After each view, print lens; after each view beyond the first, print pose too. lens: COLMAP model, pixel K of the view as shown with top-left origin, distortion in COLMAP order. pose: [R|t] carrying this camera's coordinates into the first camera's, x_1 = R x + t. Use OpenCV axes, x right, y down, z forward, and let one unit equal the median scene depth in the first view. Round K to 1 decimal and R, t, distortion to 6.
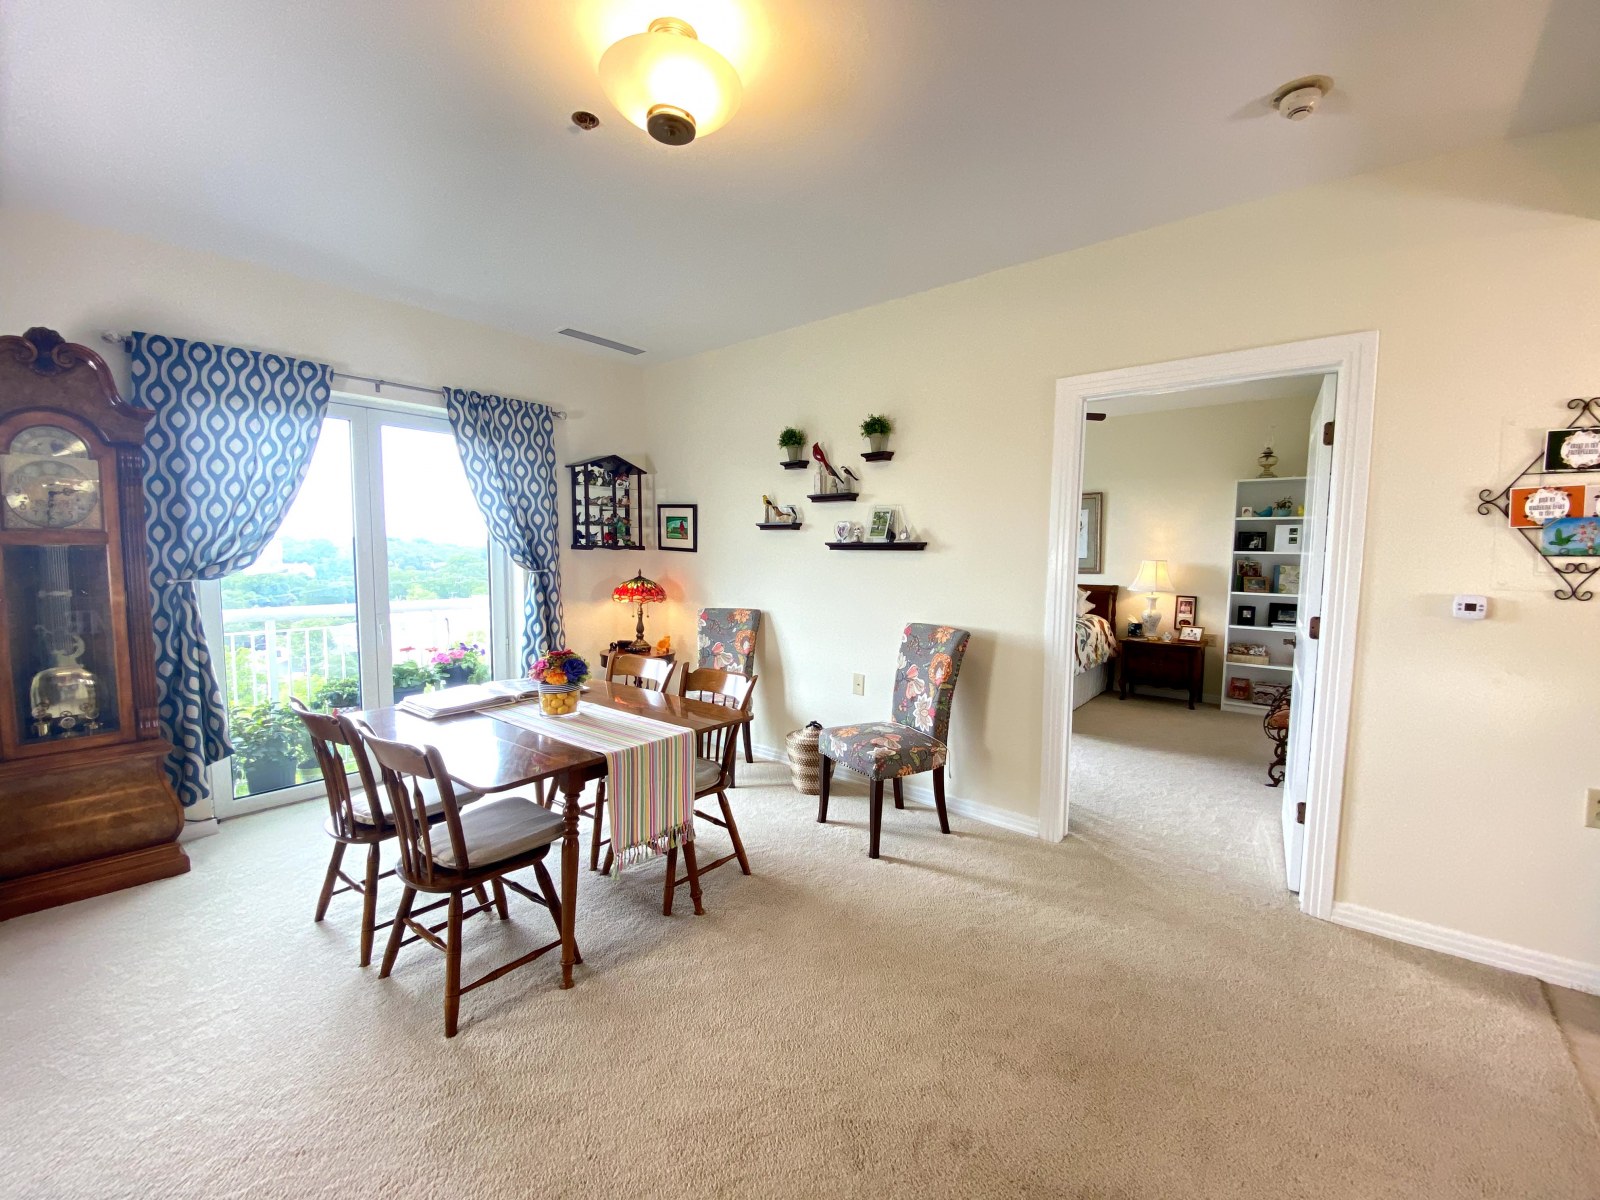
lens RADIAL K [[652.3, 0, 800.1], [0, 652.3, 606.9], [0, 0, 1]] dist [-0.031557, -0.001455]
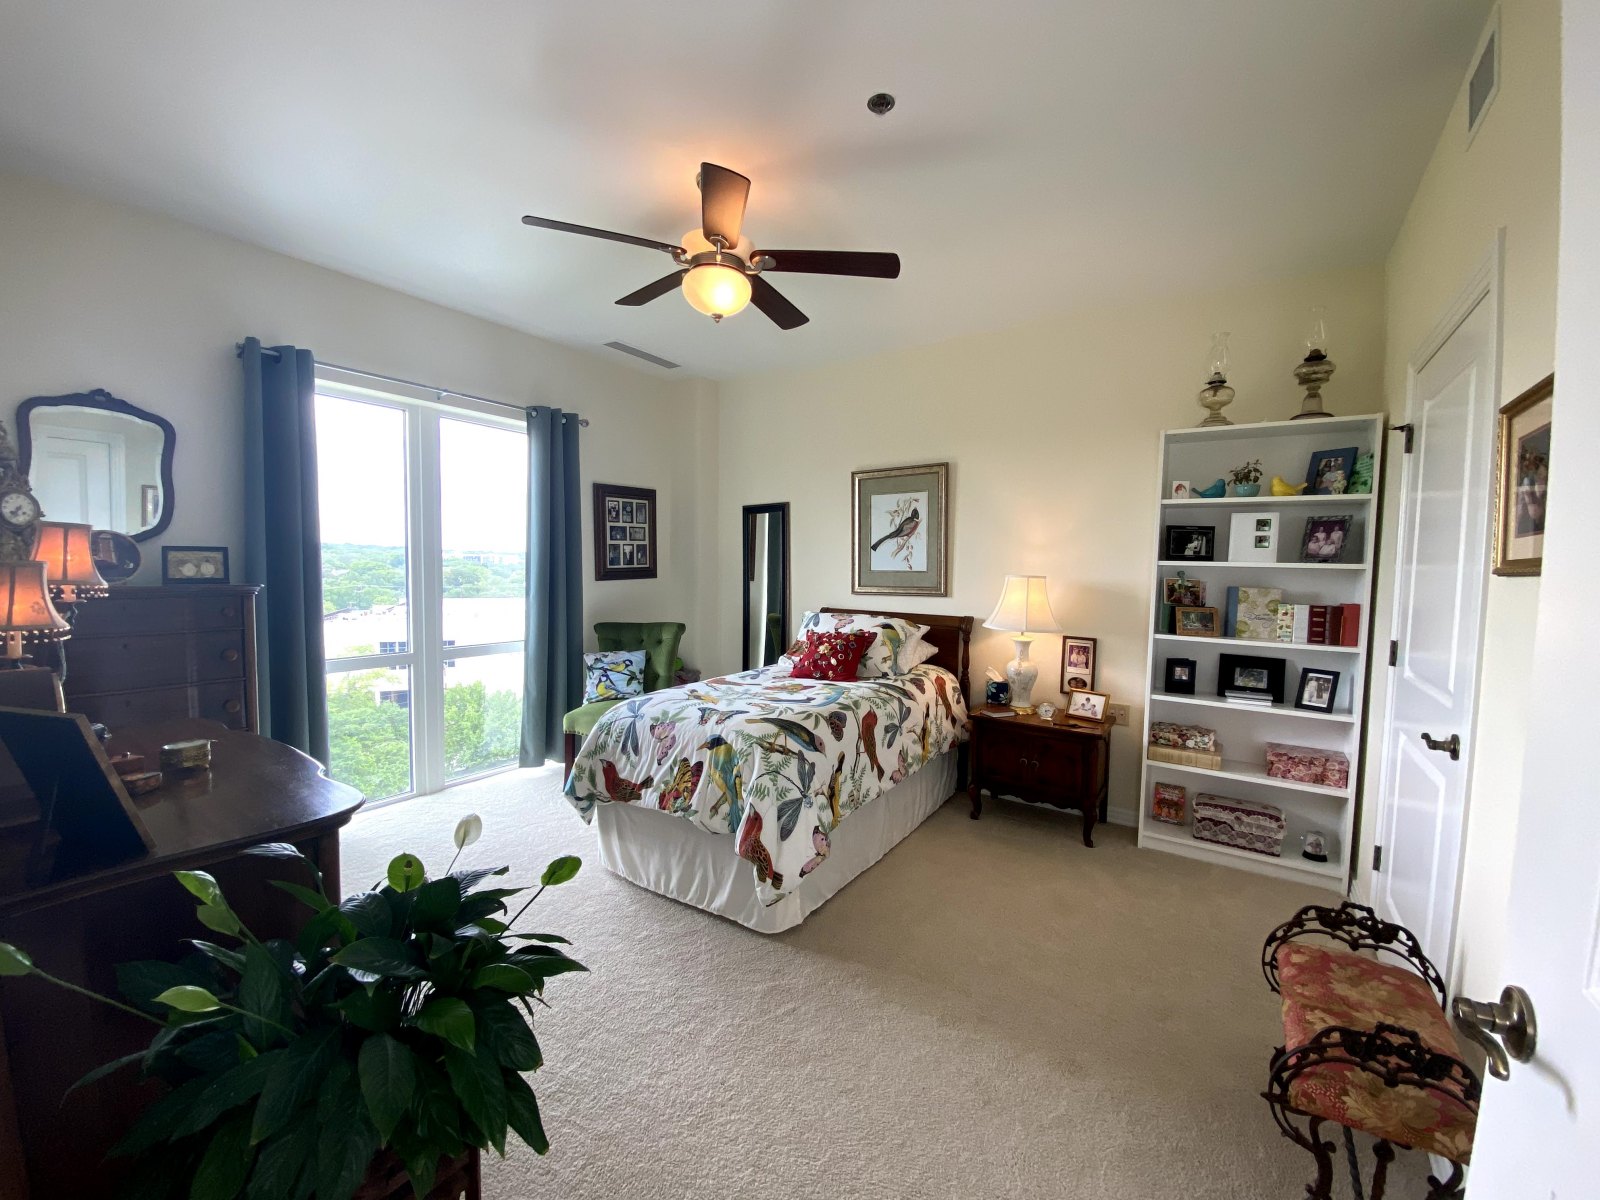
lens RADIAL K [[652.3, 0, 801.5], [0, 652.3, 600.5], [0, 0, 1]] dist [-0.031557, -0.001455]
pose [[0.993348, 0.005998, 0.114999, 0.288394], [-0.002841, 0.999615, -0.027594, -0.034177], [-0.115120, 0.027084, 0.992982, 0.456185]]
